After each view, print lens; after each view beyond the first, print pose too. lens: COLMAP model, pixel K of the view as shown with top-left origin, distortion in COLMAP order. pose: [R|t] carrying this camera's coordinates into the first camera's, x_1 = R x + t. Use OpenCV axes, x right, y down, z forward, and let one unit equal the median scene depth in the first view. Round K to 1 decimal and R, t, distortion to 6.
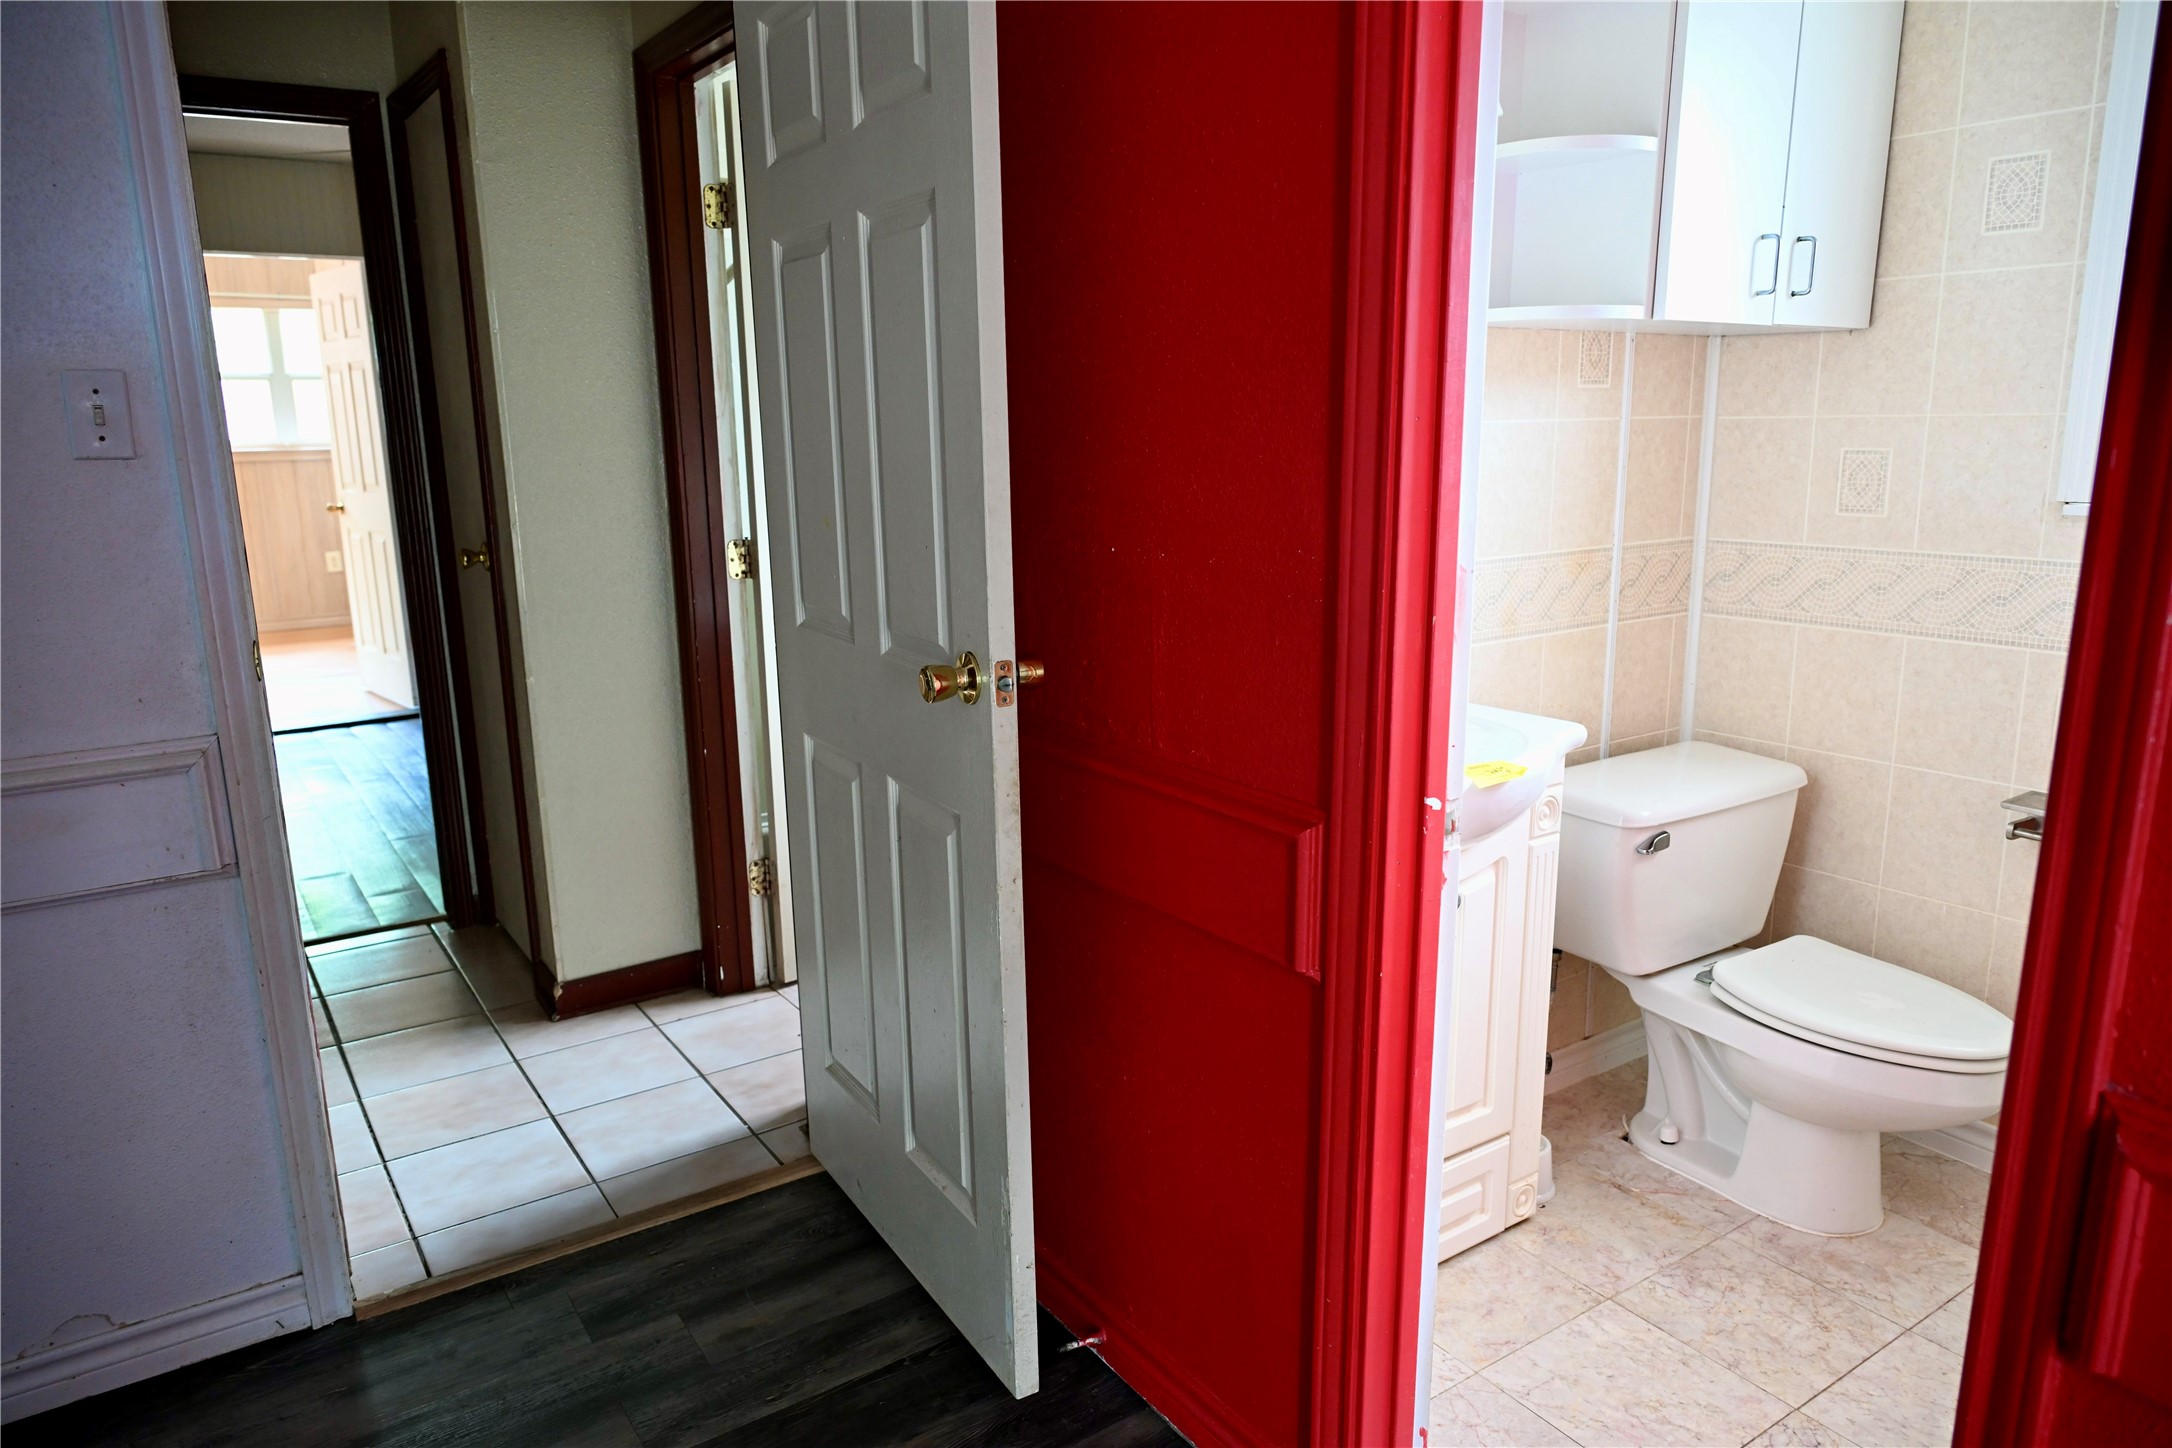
lens RADIAL K [[1433.5, 0, 1087.1], [0, 1433.5, 723.1], [0, 0, 1]] dist [-0.000427, -0.004208]
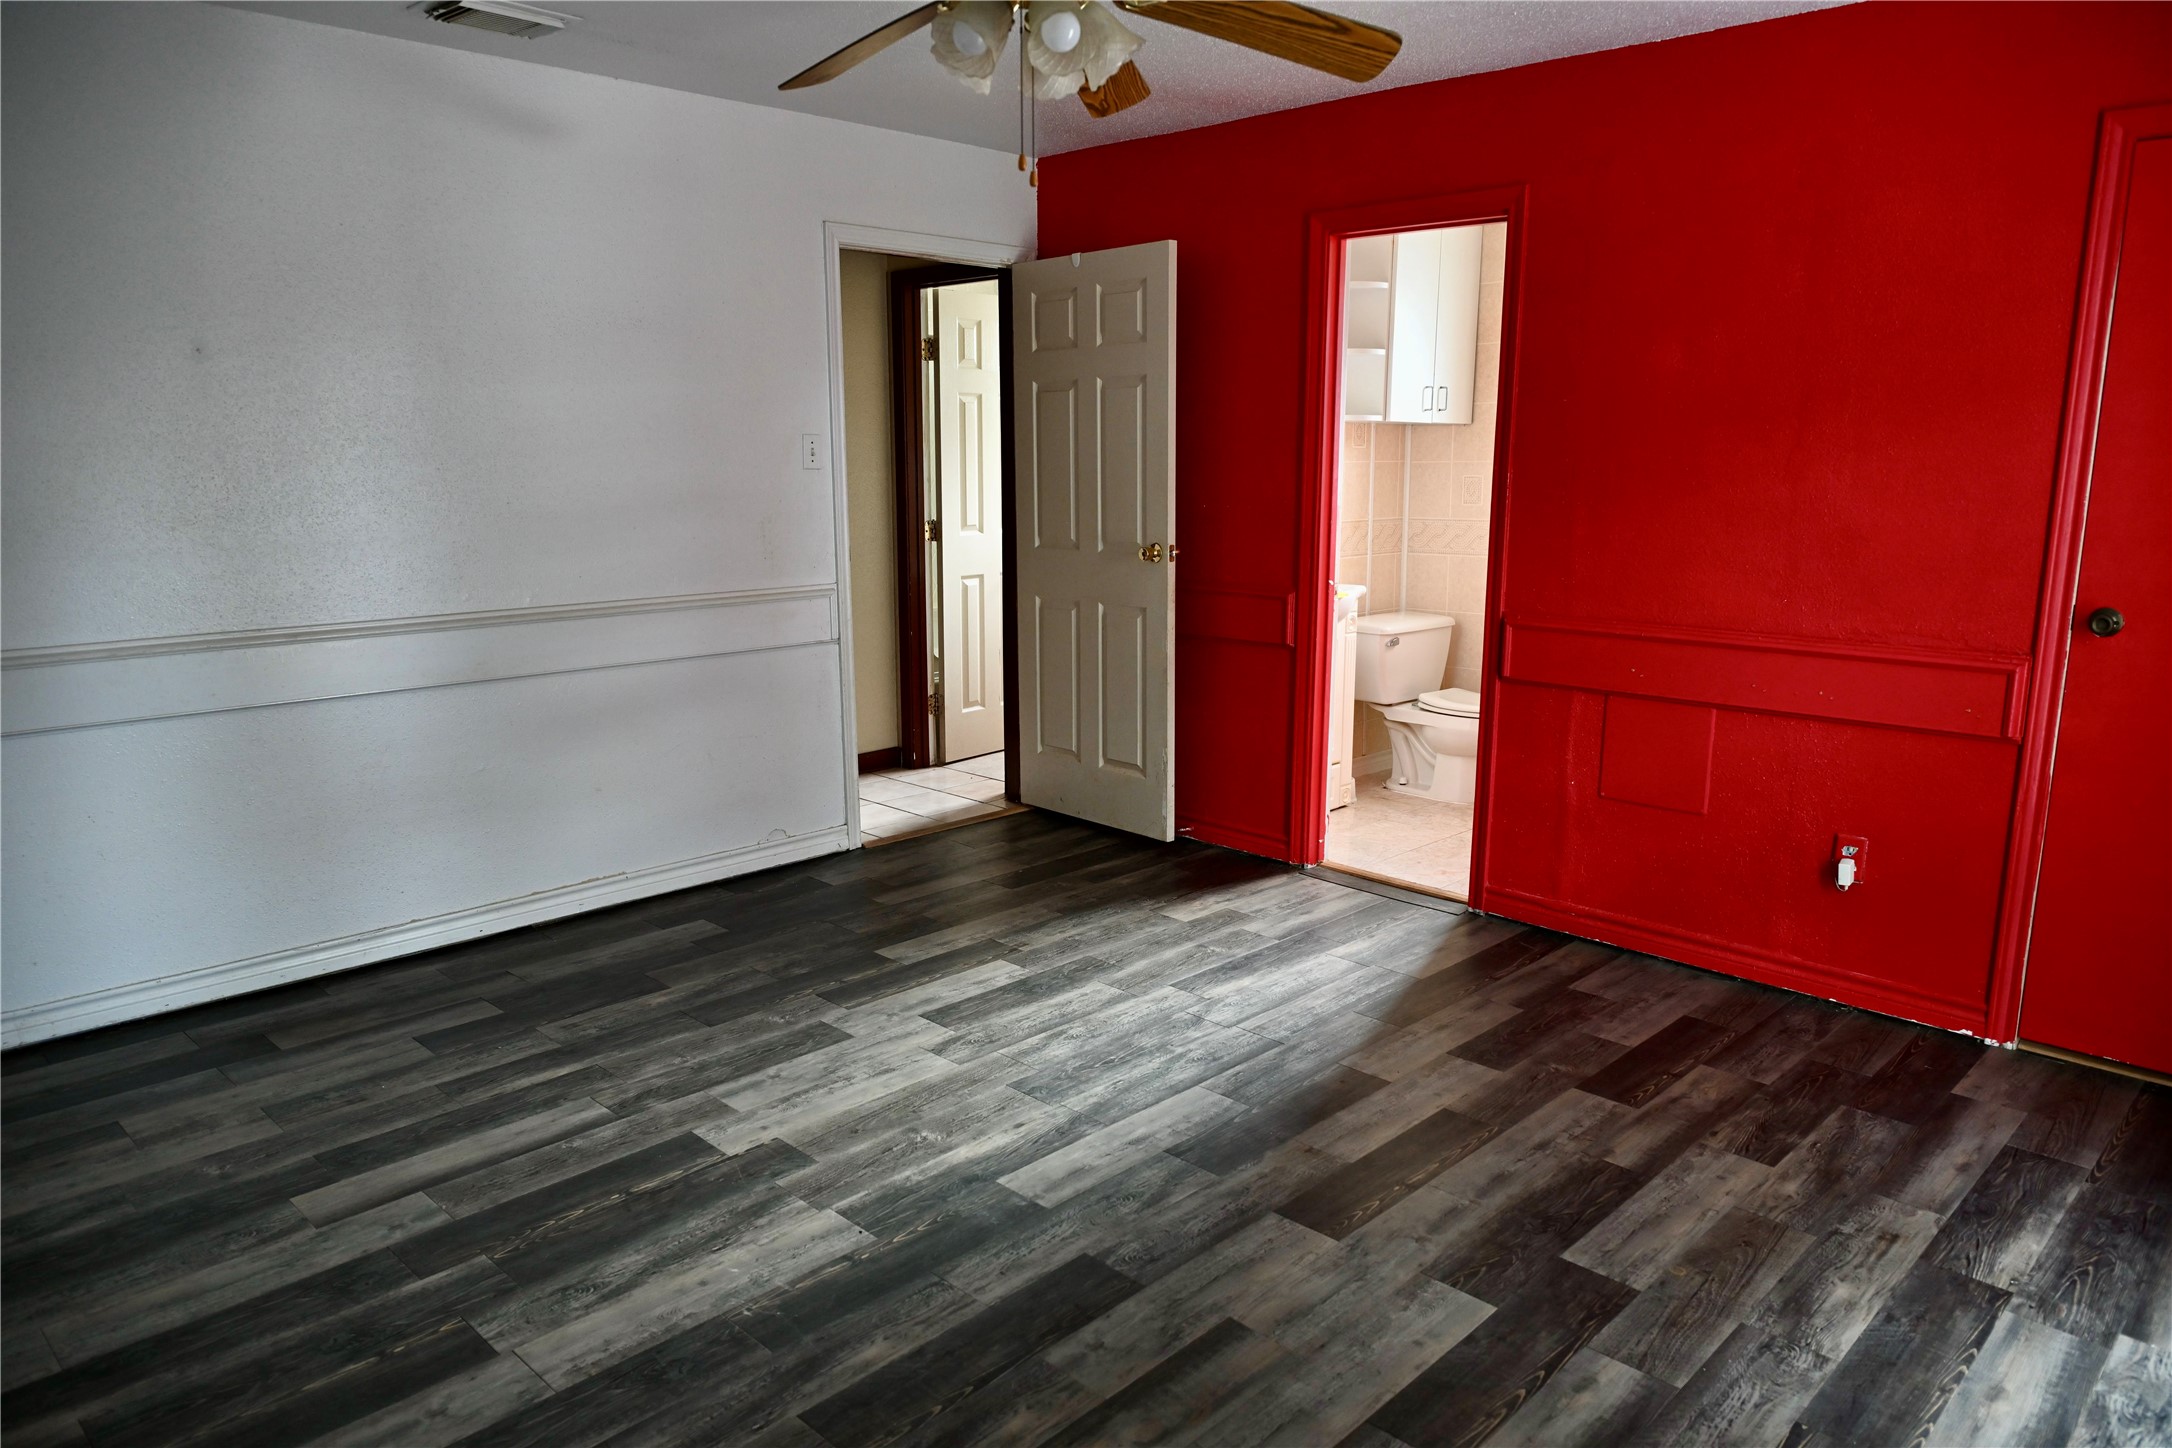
lens RADIAL K [[1416.6, 0, 1088.2], [0, 1416.6, 701.3], [0, 0, 1]] dist [-0.001591, -0.000849]
pose [[0.981985, -0.020528, 0.187842, -0.537862], [0.029245, 0.998614, -0.043754, 0.272315], [-0.186683, 0.048459, 0.981224, -1.188286]]
